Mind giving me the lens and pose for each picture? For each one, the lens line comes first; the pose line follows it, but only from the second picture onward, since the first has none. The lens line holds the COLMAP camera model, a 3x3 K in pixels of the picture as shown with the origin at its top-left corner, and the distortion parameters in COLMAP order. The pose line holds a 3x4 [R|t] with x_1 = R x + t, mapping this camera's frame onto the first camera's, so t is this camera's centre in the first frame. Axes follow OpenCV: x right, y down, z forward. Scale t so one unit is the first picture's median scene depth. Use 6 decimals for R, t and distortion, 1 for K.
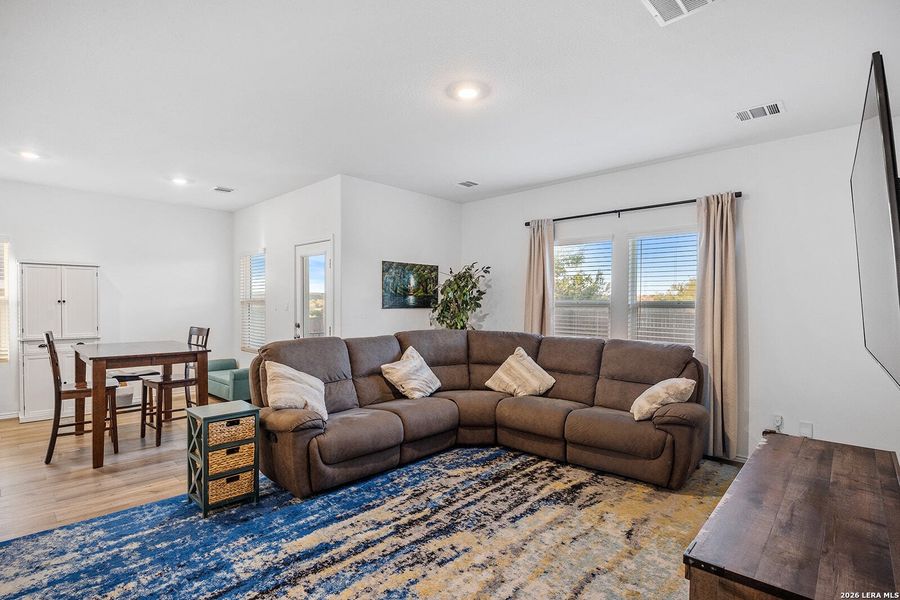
lens RADIAL K [[439.8, 0, 454.1], [0, 439.8, 301.8], [0, 0, 1]] dist [-0.003035, -0.002203]
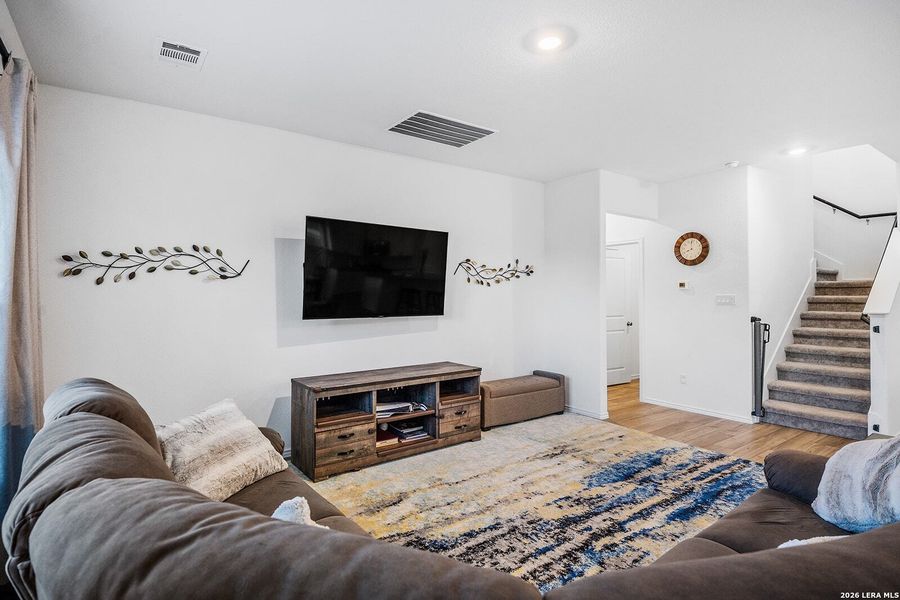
lens RADIAL K [[484.7, 0, 453.2], [0, 484.7, 297.5], [0, 0, 1]] dist [-0.003491, -0.005874]
pose [[-0.986336, -0.010127, 0.164436, 0.063409], [-0.008500, 0.999908, 0.010595, 0.007069], [-0.164528, 0.009053, -0.986331, 2.054278]]
